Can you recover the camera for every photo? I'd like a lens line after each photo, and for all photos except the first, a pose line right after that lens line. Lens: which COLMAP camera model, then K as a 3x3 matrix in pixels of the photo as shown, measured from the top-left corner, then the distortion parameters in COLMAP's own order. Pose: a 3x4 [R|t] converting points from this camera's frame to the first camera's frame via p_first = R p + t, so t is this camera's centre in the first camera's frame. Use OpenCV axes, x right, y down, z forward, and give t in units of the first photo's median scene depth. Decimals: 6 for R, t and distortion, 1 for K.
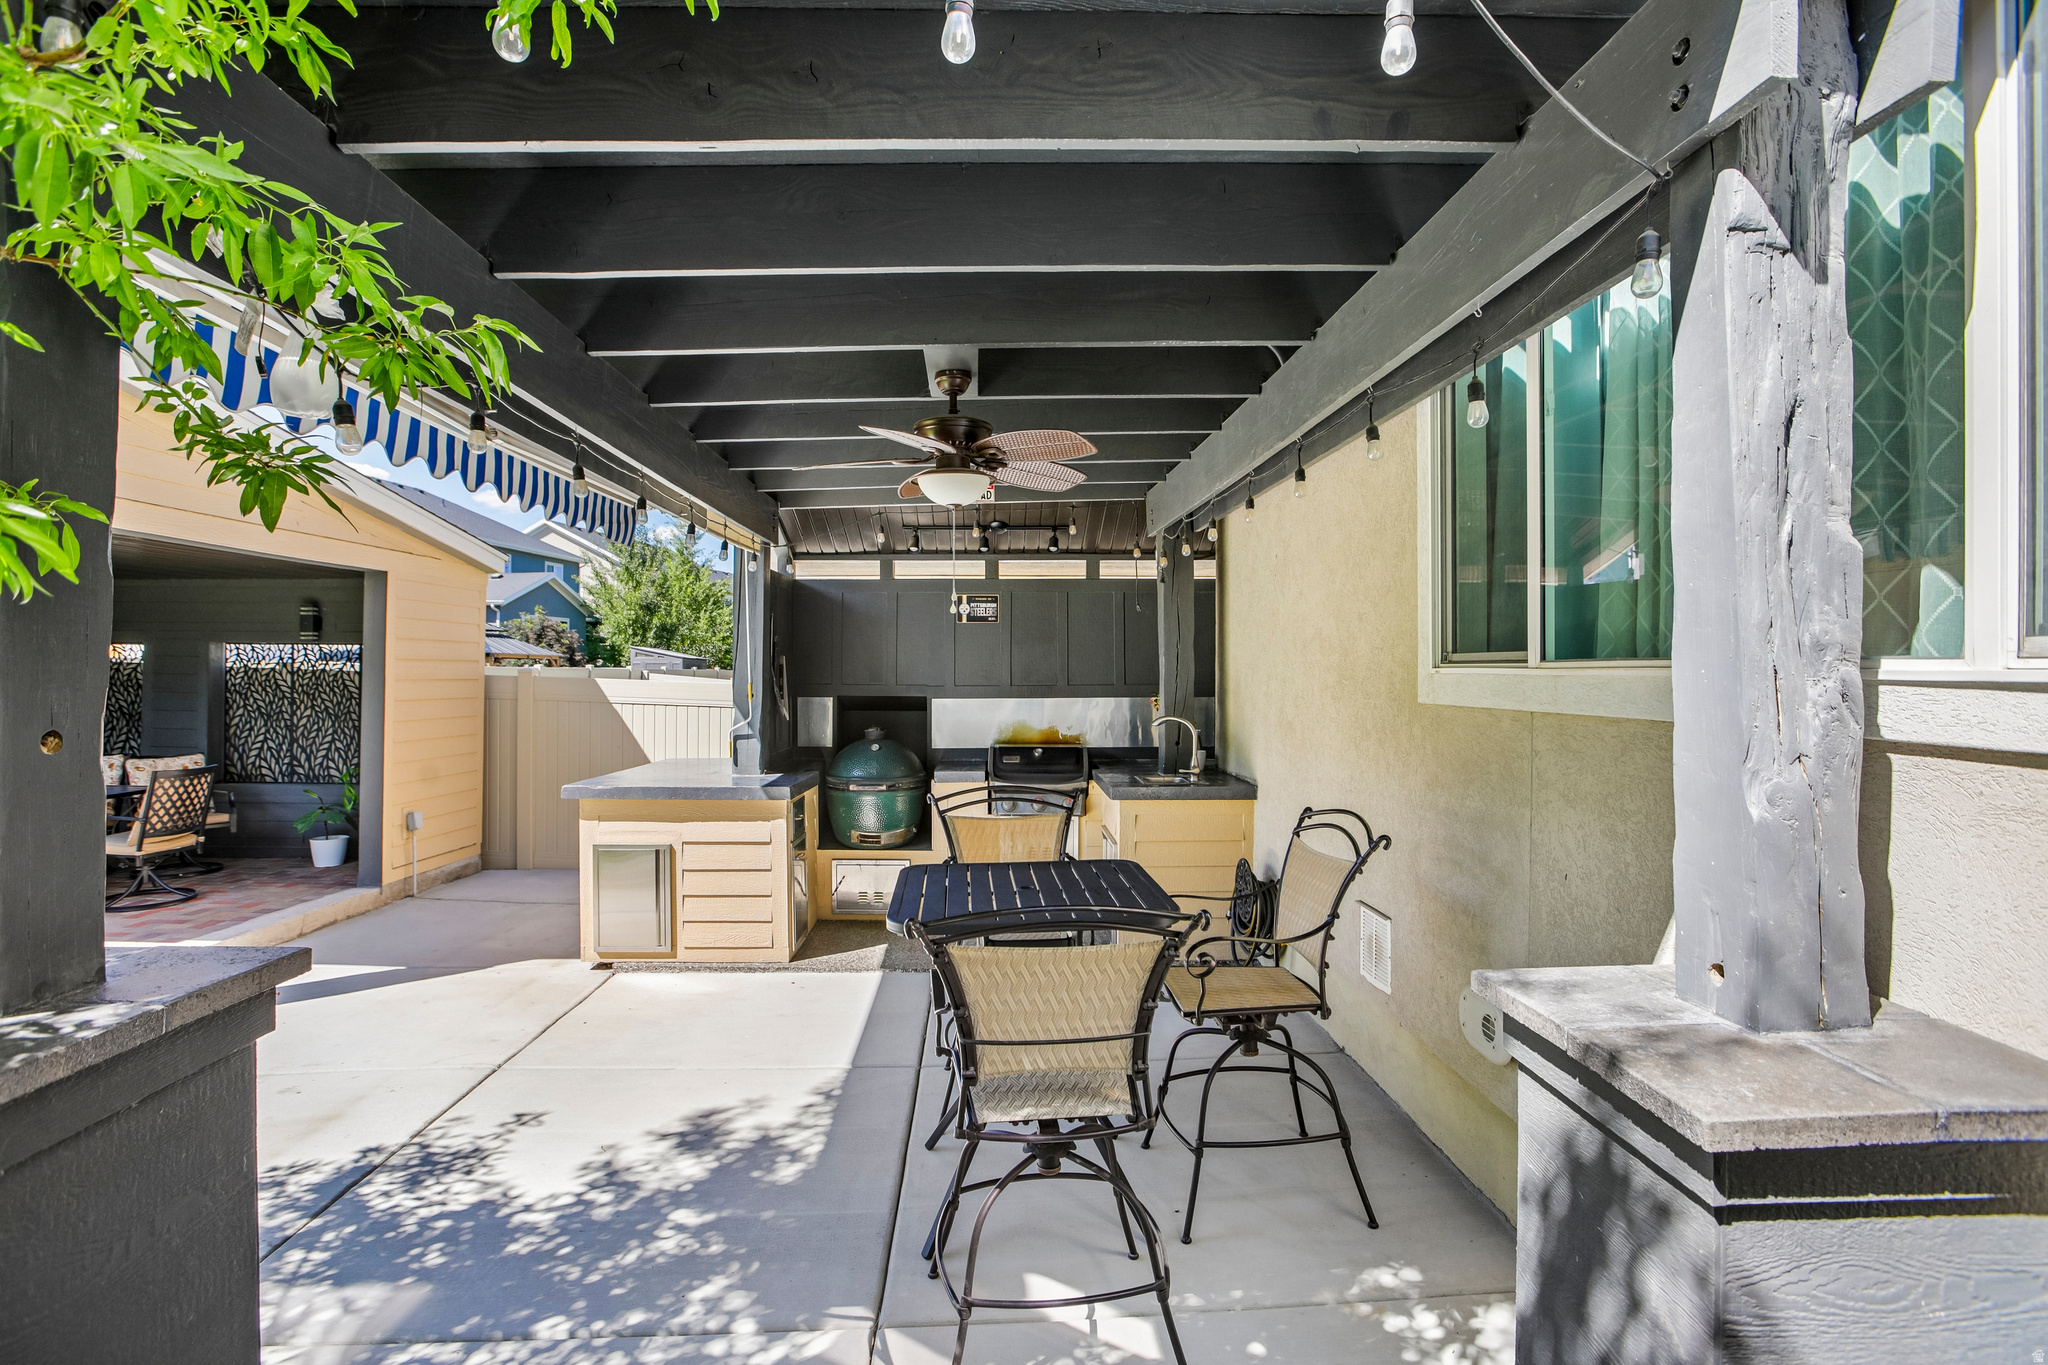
lens RADIAL K [[971.4, 0, 1022.5], [0, 971.4, 686.9], [0, 0, 1]] dist [-0.053790, 0.024424]
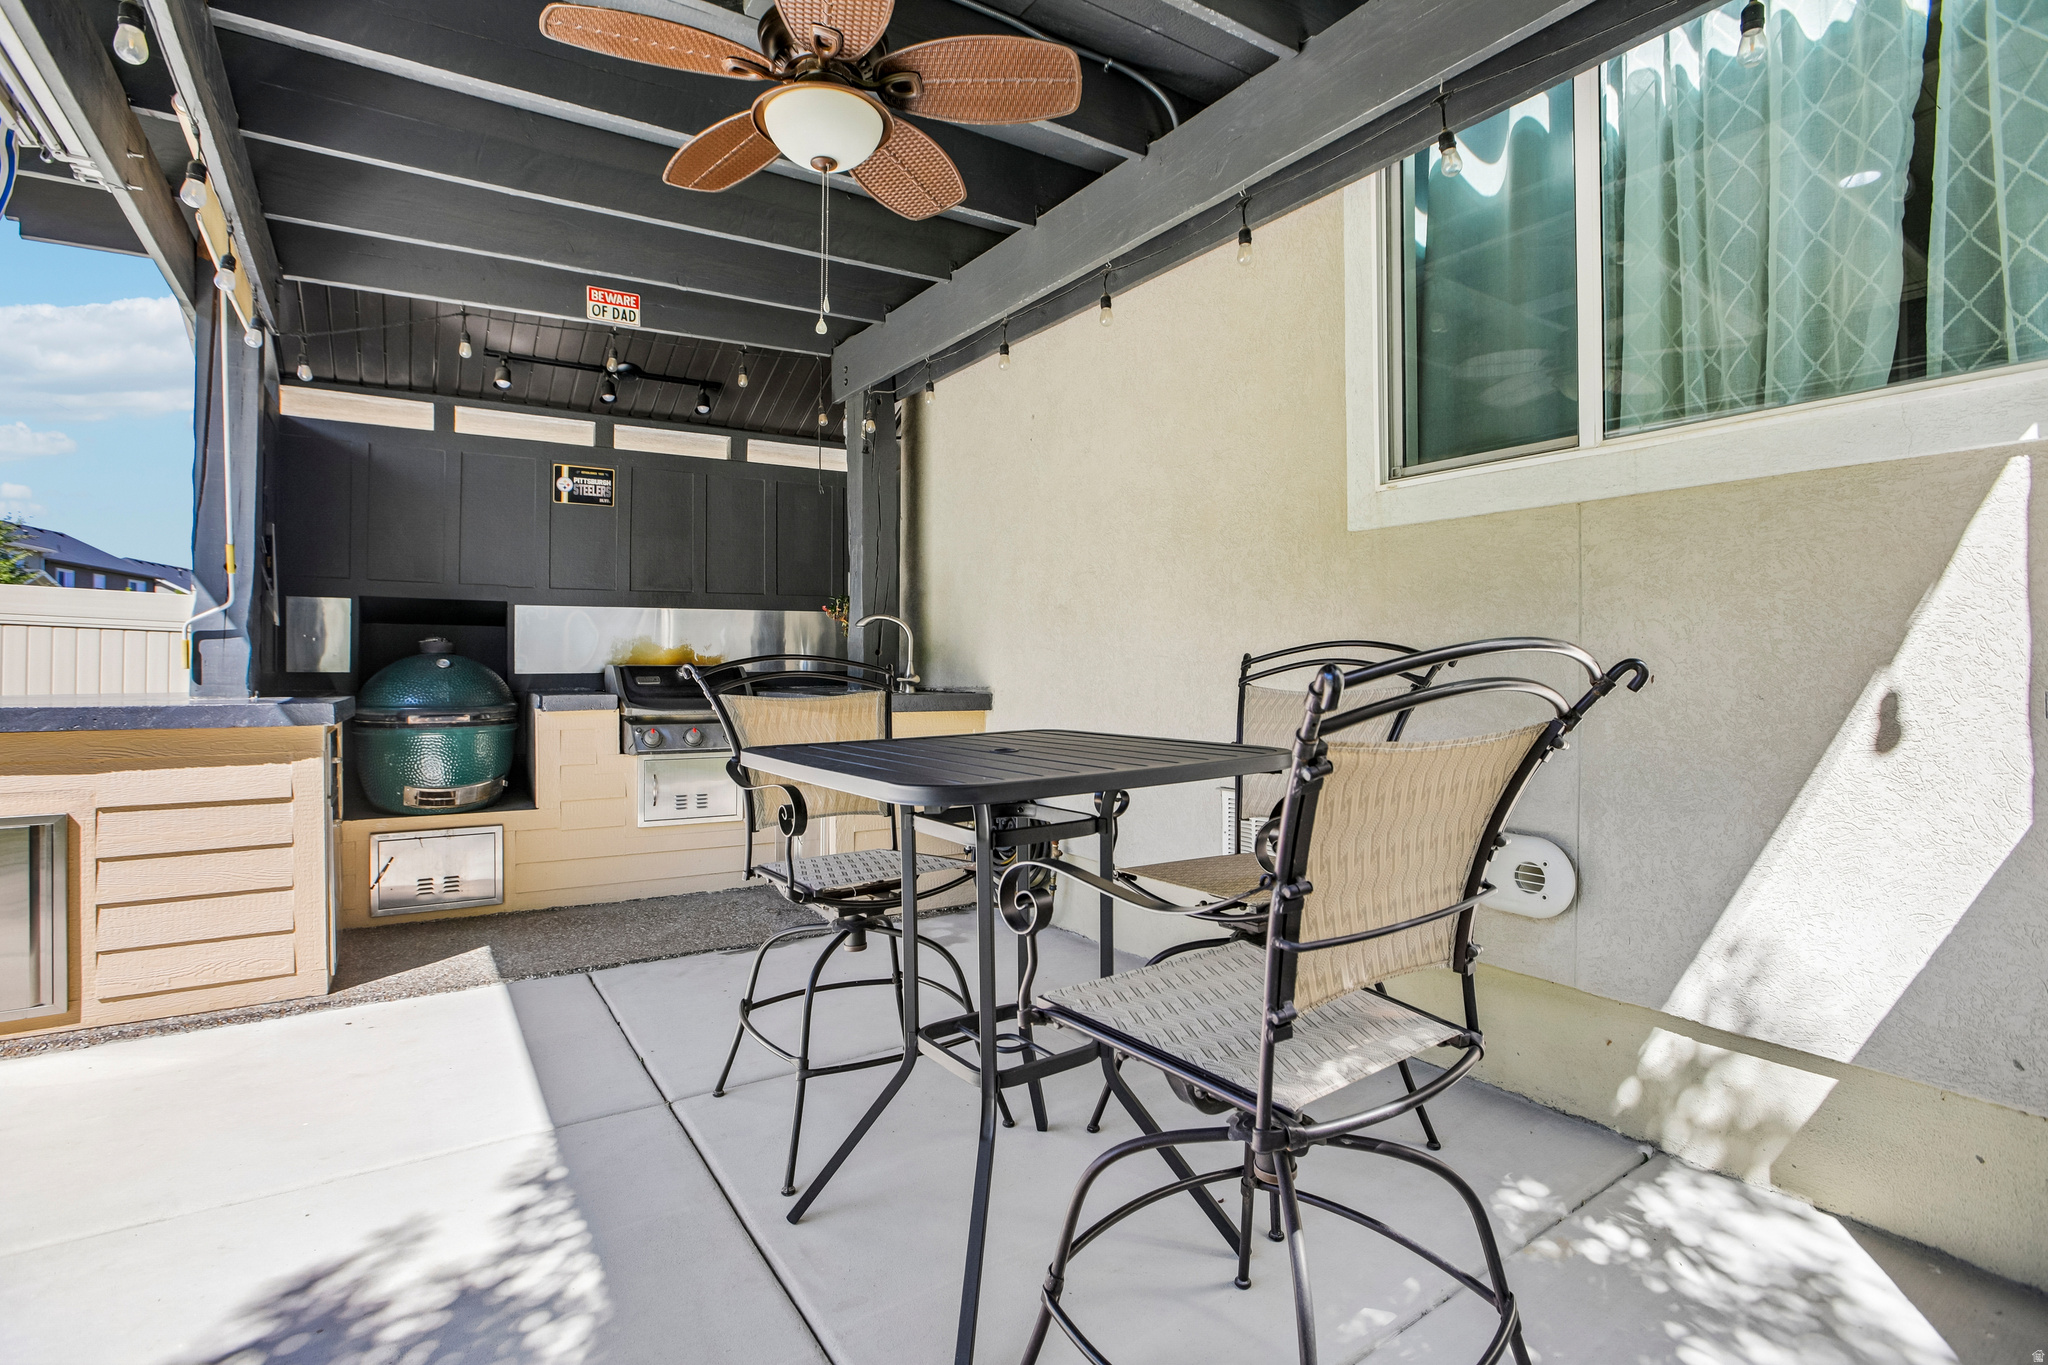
lens RADIAL K [[960.9, 0, 1019.4], [0, 960.9, 678.6], [0, 0, 1]] dist [-0.062924, 0.032257]
pose [[0.855078, -0.005075, 0.518474, -0.157535], [0.008542, 0.999954, -0.004300, 0.083505], [-0.518428, 0.008105, 0.855083, 0.239011]]
